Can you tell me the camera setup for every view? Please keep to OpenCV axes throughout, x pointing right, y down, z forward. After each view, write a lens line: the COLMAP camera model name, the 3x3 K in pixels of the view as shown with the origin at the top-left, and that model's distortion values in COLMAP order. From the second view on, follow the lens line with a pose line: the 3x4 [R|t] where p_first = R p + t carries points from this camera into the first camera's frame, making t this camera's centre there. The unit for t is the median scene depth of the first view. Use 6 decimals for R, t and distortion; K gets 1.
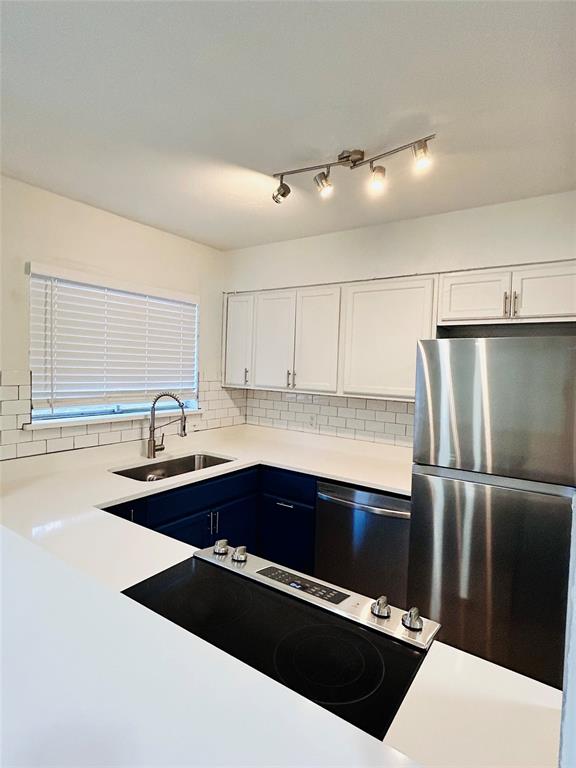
lens RADIAL K [[412.5, 0, 290.3], [0, 412.5, 386.7], [0, 0, 1]] dist [0.000308, 0.001609]
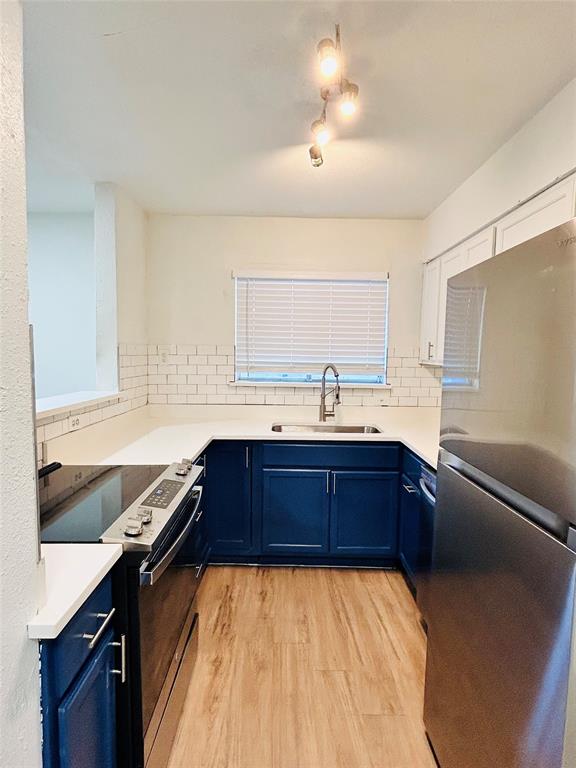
lens RADIAL K [[412.5, 0, 290.3], [0, 412.5, 386.7], [0, 0, 1]] dist [0.000308, 0.001609]
pose [[0.584083, 0.044645, -0.810465, 0.568482], [-0.038691, 0.998883, 0.027140, 0.050821], [0.810772, 0.015506, 0.585157, 0.265863]]
